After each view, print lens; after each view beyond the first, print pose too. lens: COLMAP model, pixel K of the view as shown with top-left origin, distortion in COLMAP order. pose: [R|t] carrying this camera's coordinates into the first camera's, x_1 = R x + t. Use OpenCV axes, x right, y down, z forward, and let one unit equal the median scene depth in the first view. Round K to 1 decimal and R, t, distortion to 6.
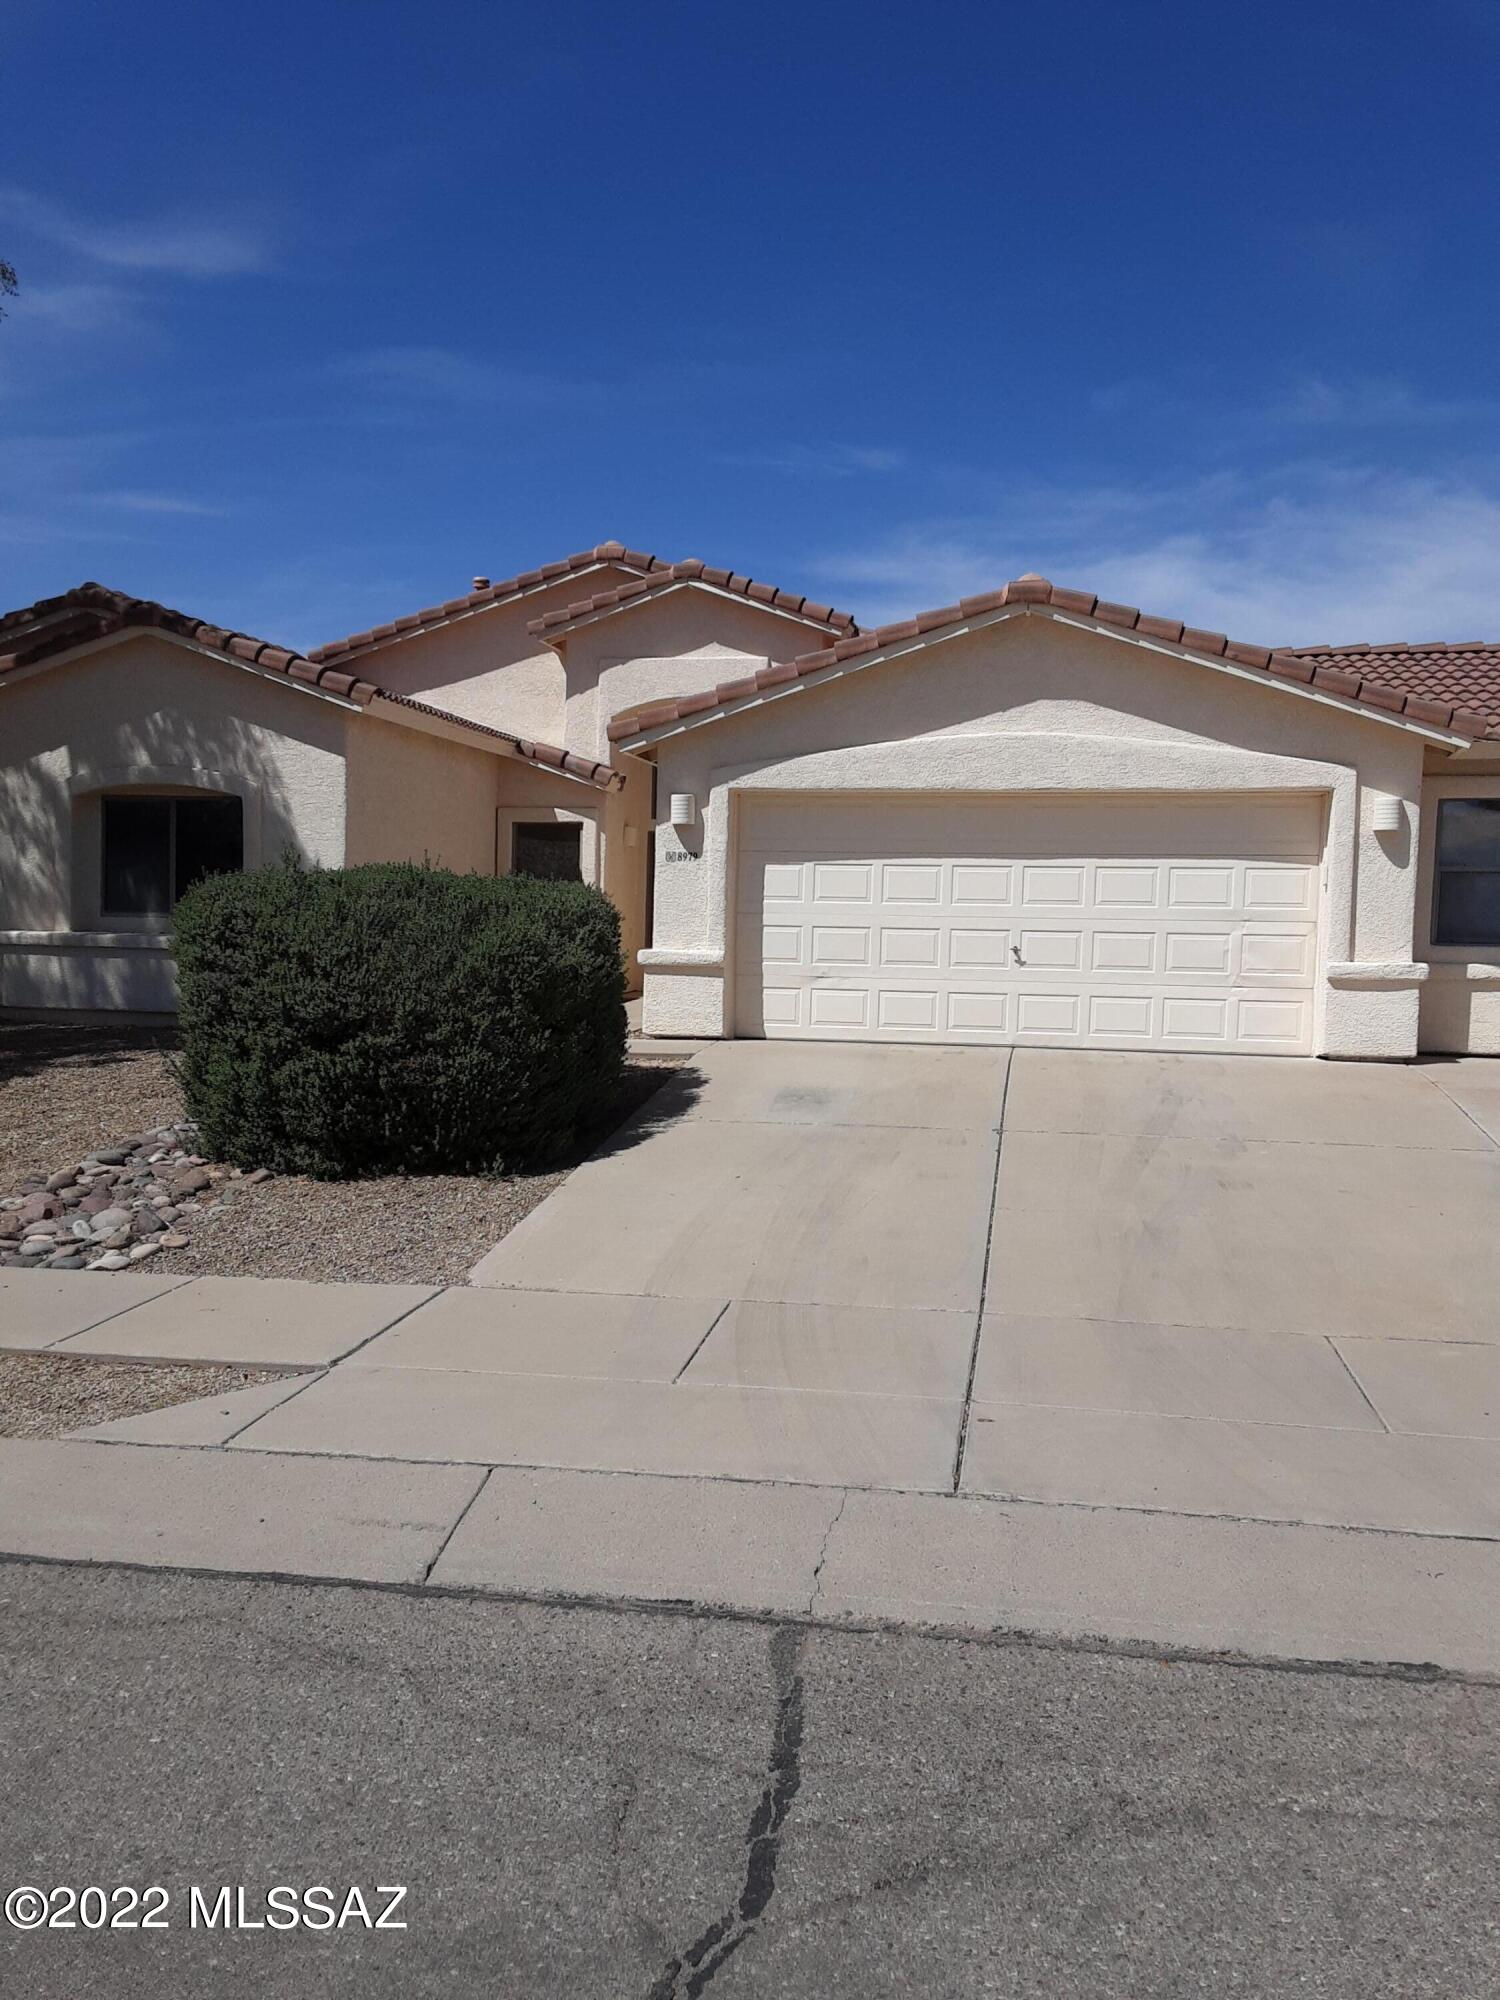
lens RADIAL K [[1599.5, 0, 774.0], [0, 1599.5, 1008.0], [0, 0, 1]] dist [0.115200, -0.158834]
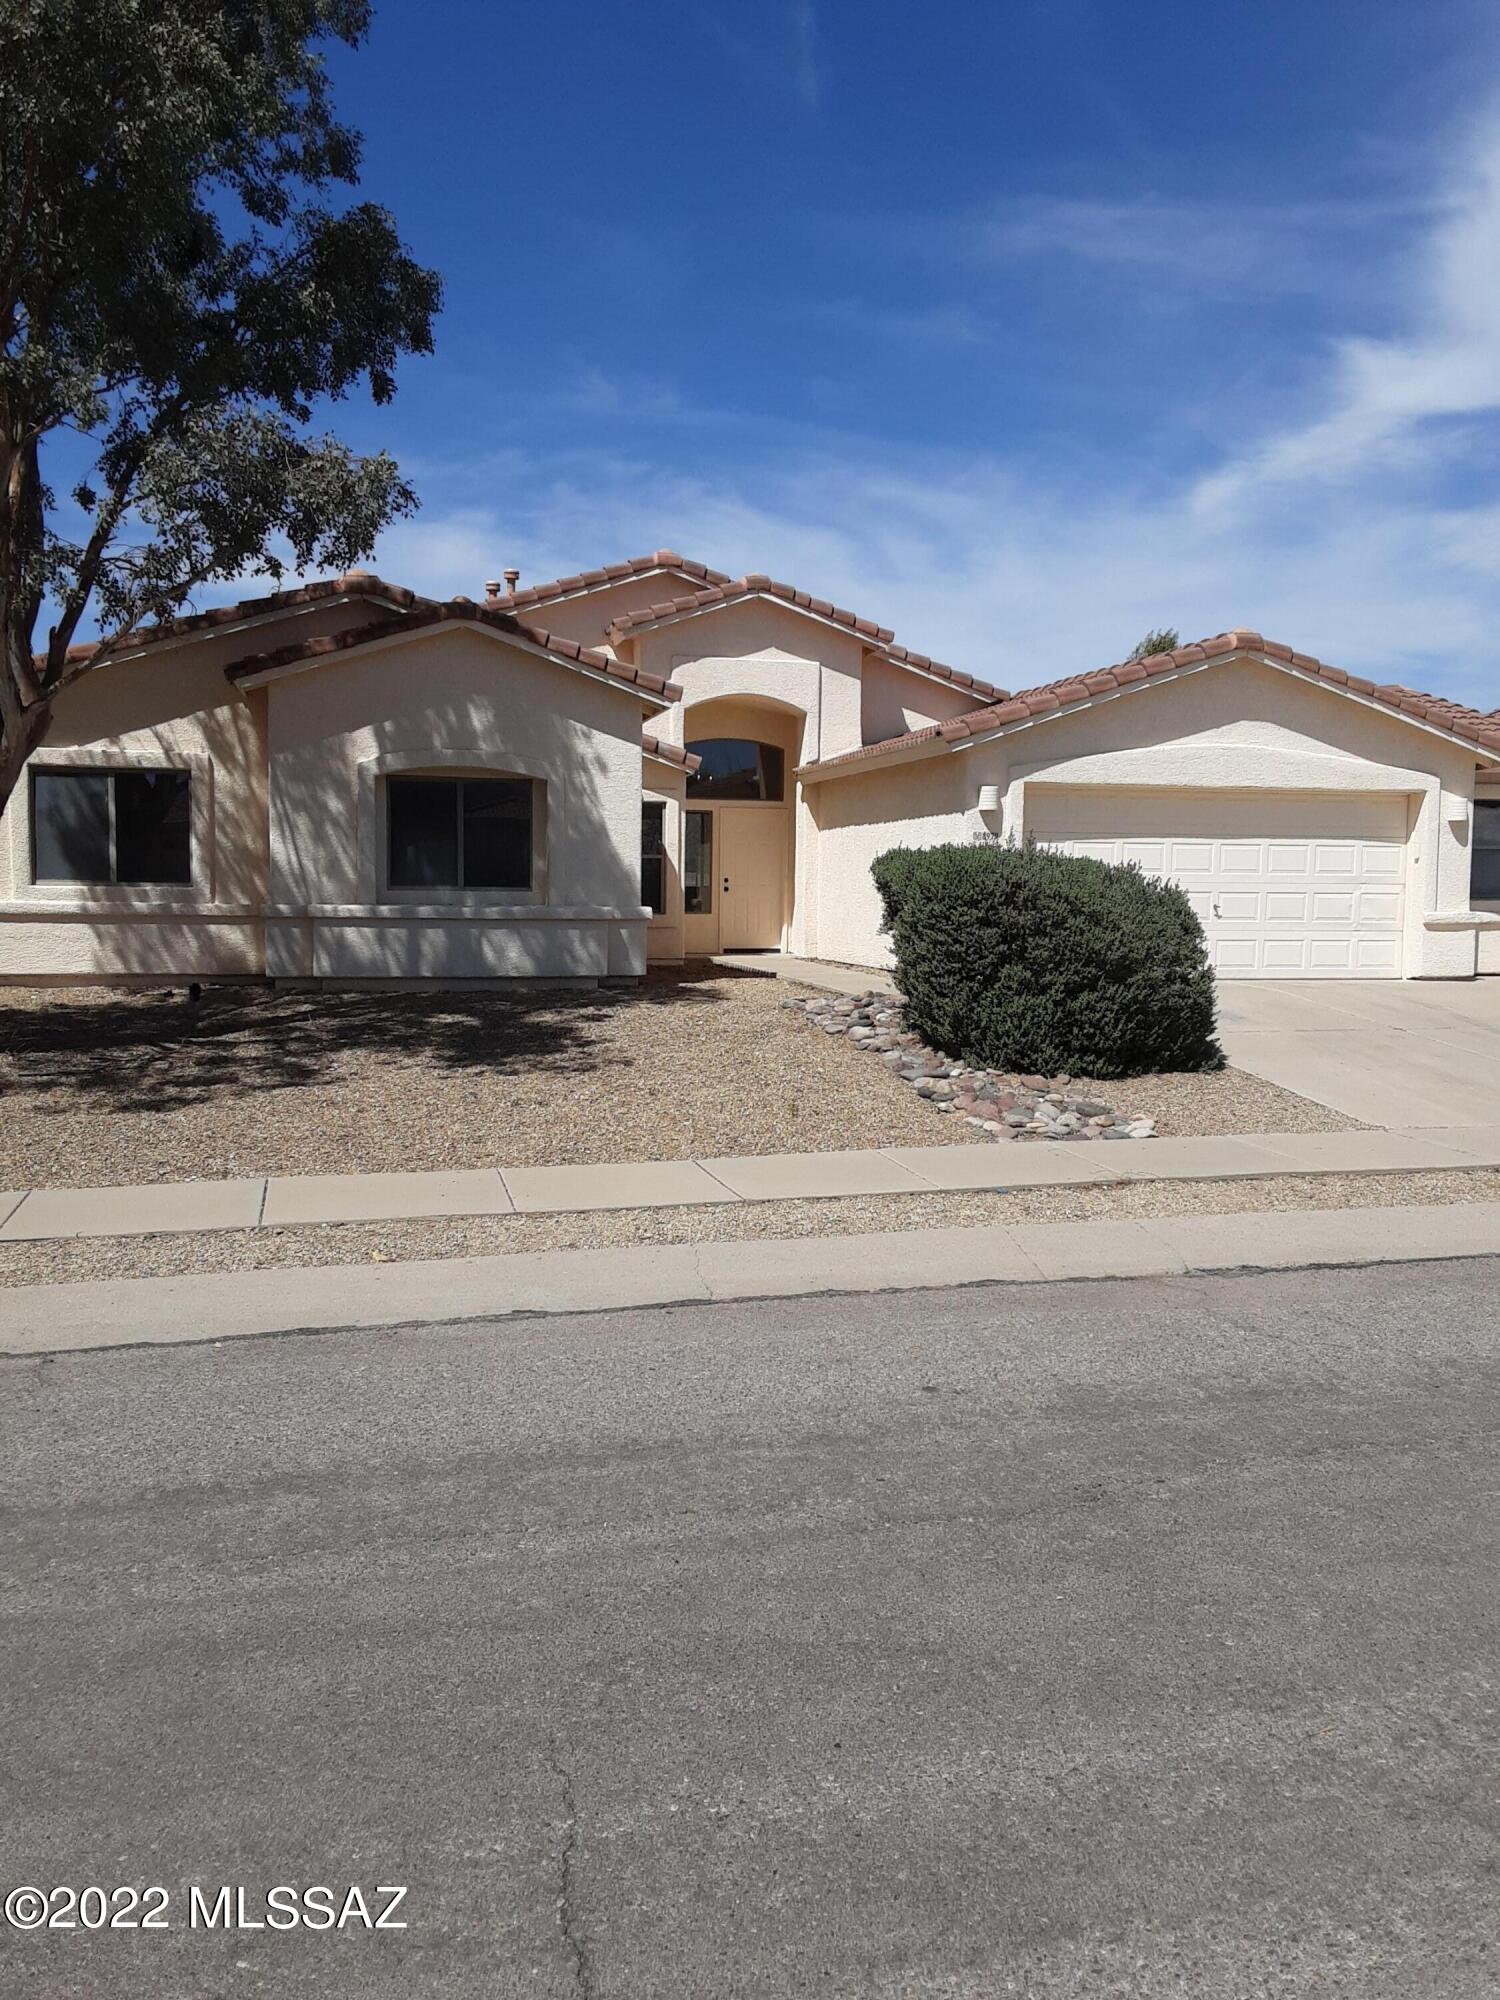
lens RADIAL K [[1599.5, 0, 774.0], [0, 1599.5, 1008.0], [0, 0, 1]] dist [0.115200, -0.158834]
pose [[0.910619, -0.038405, 0.411459, -0.756923], [0.030783, 0.999210, 0.025137, 0.002941], [-0.412099, -0.010224, 0.911082, -0.075311]]
